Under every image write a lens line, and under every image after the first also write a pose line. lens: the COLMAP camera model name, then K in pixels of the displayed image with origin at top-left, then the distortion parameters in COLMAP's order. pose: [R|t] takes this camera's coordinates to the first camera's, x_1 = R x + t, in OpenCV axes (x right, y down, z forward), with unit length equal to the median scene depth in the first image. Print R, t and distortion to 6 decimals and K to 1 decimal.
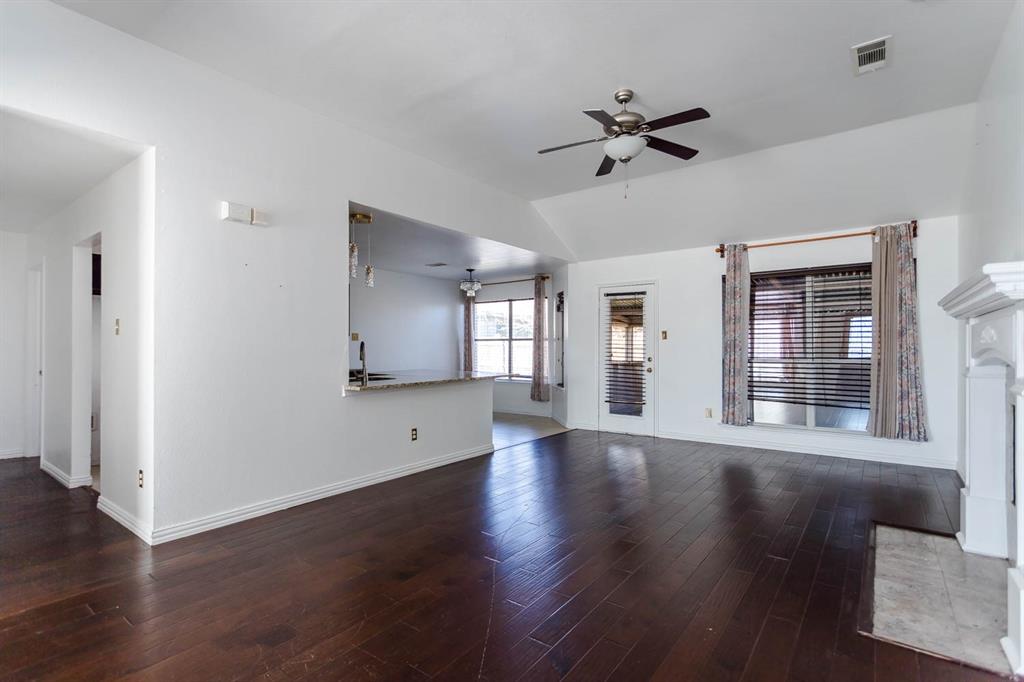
lens RADIAL K [[487.8, 0, 512.0], [0, 487.8, 341.0], [0, 0, 1]] dist [0.002681, 0.000499]
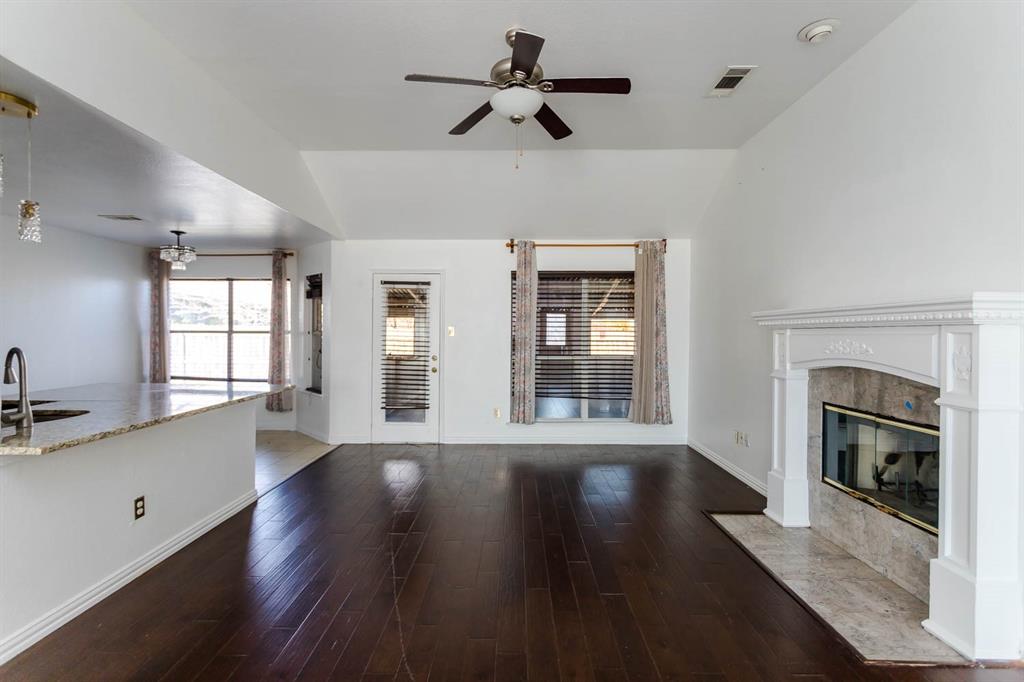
lens RADIAL K [[483.7, 0, 509.5], [0, 483.7, 333.3], [0, 0, 1]] dist [0.001539, 0.000140]
pose [[0.807803, 0.005149, 0.589429, -0.143156], [-0.012205, 0.999894, 0.007992, -0.018115], [-0.589325, -0.013650, 0.807780, 0.220206]]
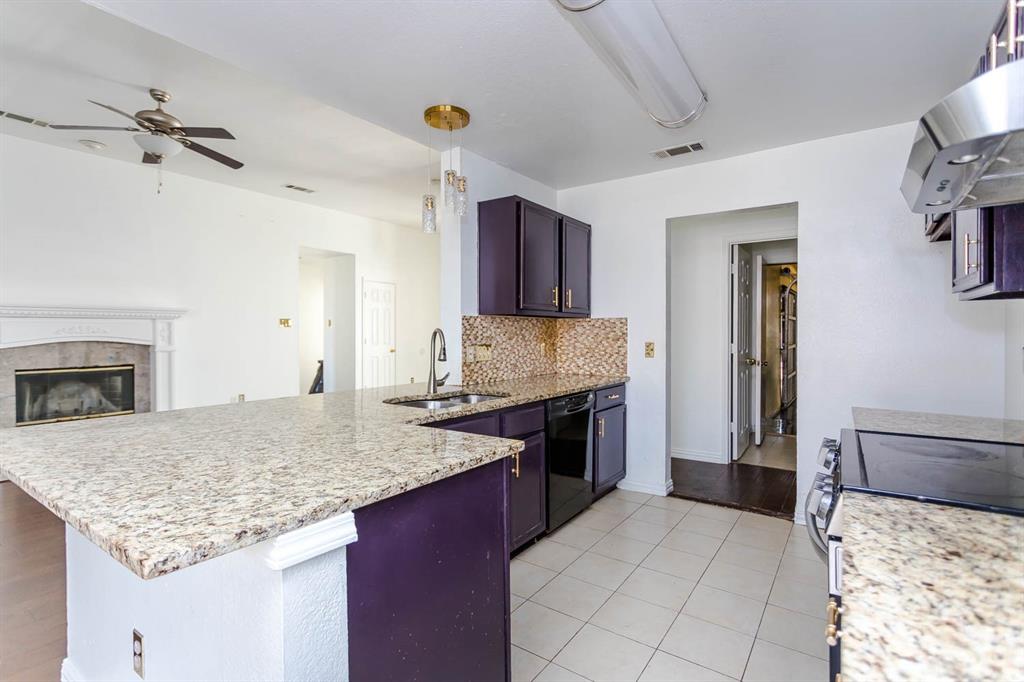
lens RADIAL K [[494.3, 0, 512.0], [0, 494.3, 341.0], [0, 0, 1]] dist [0.002673, 0.000746]
pose [[-0.999393, 0.004276, -0.034584, -0.285877], [0.004055, 0.999971, 0.006476, 0.011679], [0.034611, 0.006331, -0.999381, 1.248768]]
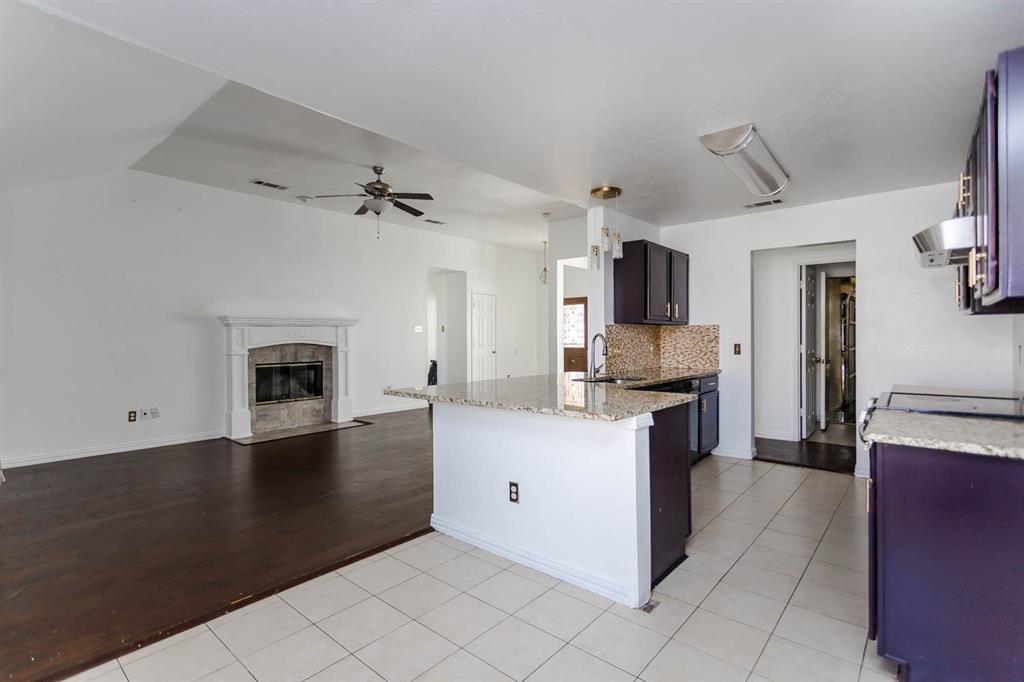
lens RADIAL K [[487.8, 0, 512.0], [0, 487.8, 341.0], [0, 0, 1]] dist [0.002681, 0.000499]
pose [[-0.998126, 0.005288, 0.060963, -0.155309], [0.005188, 0.999985, -0.001800, 0.013519], [-0.060972, -0.001480, -0.998138, 1.466502]]
